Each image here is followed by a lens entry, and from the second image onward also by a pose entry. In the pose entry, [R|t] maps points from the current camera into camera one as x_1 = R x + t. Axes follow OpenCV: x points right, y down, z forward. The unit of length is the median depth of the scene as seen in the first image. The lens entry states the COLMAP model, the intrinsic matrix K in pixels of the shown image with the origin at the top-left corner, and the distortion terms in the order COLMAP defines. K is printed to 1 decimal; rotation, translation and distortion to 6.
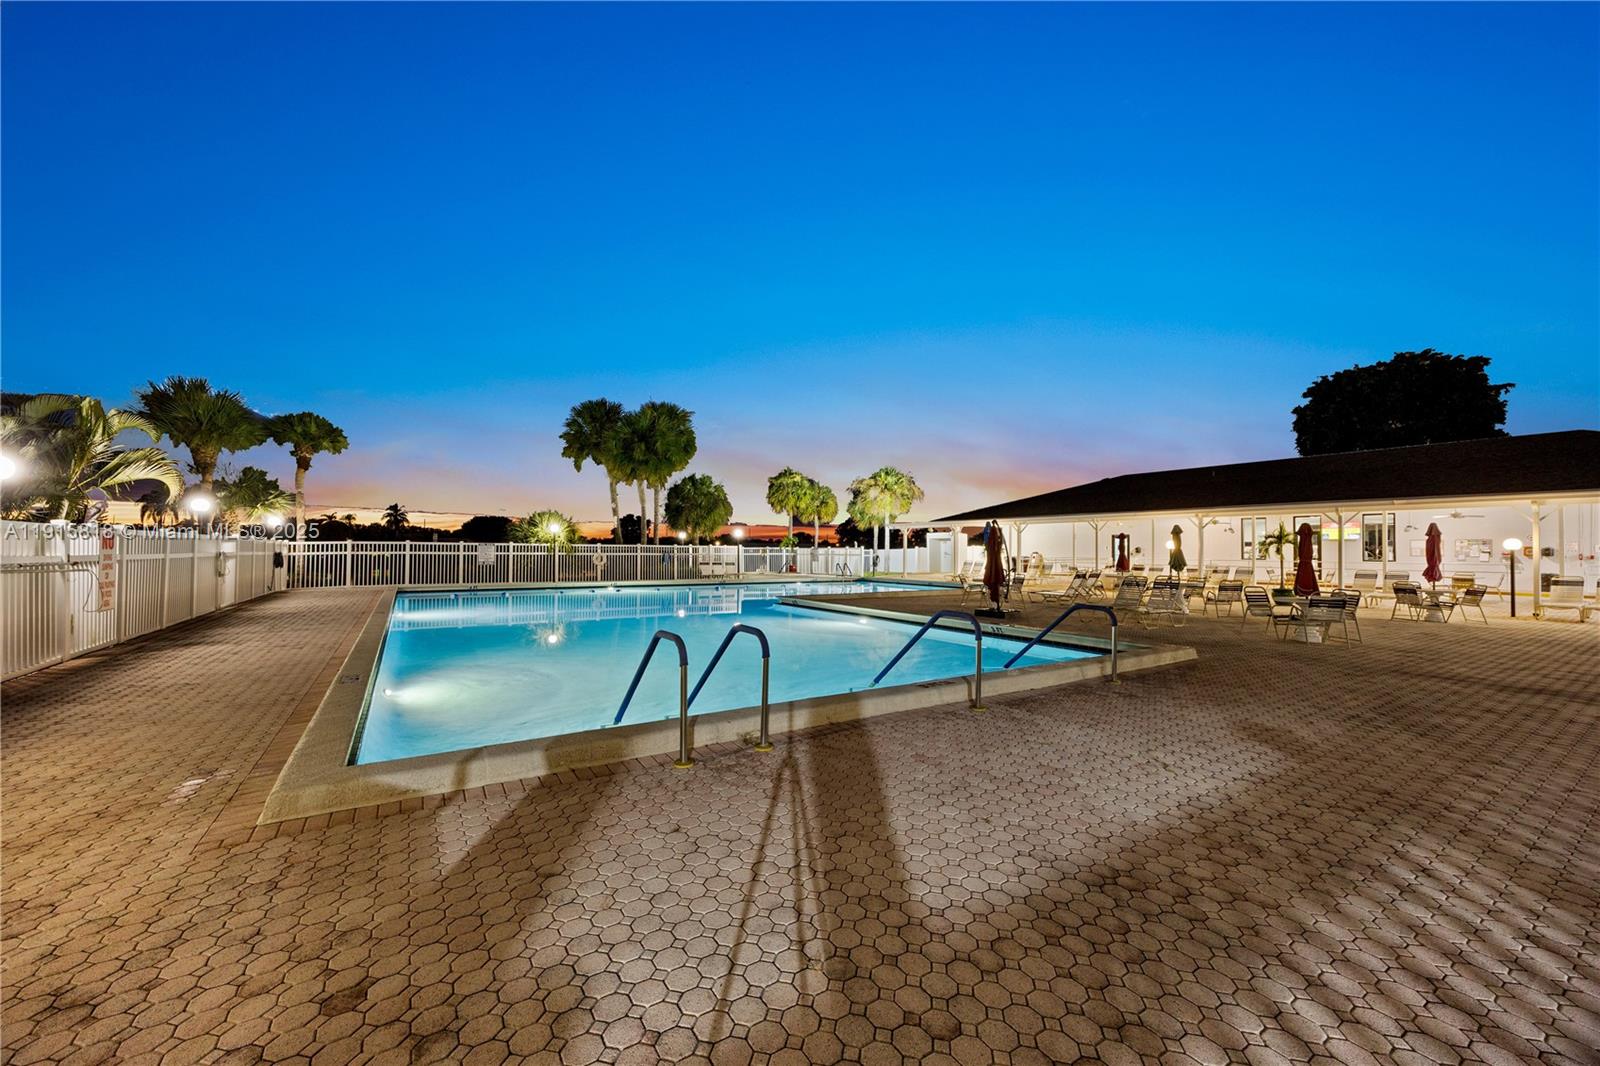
lens RADIAL K [[605.1, 0, 792.0], [0, 605.1, 539.8], [0, 0, 1]] dist [-0.003158, -0.000639]
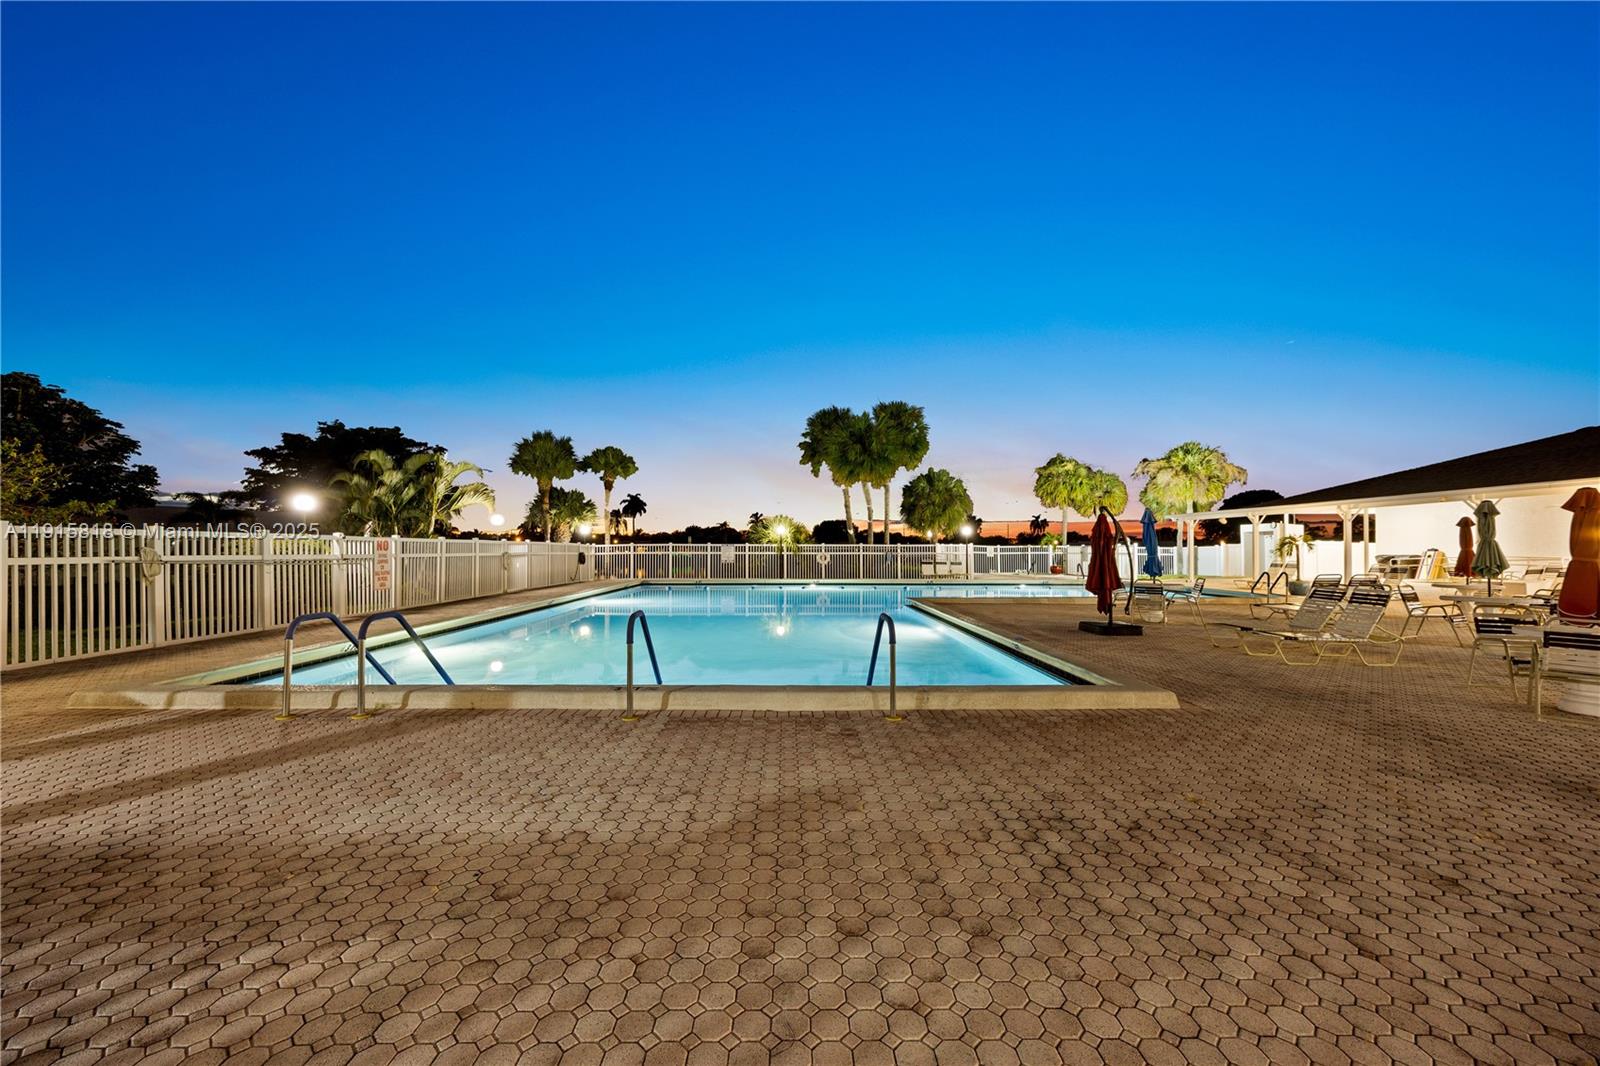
lens RADIAL K [[605.1, 0, 792.0], [0, 605.1, 539.8], [0, 0, 1]] dist [-0.003158, -0.000639]
pose [[0.851909, -0.014913, -0.523478, 0.205912], [0.015172, 0.999878, -0.003795, 0.003210], [0.523470, -0.004709, 0.852031, 0.071699]]
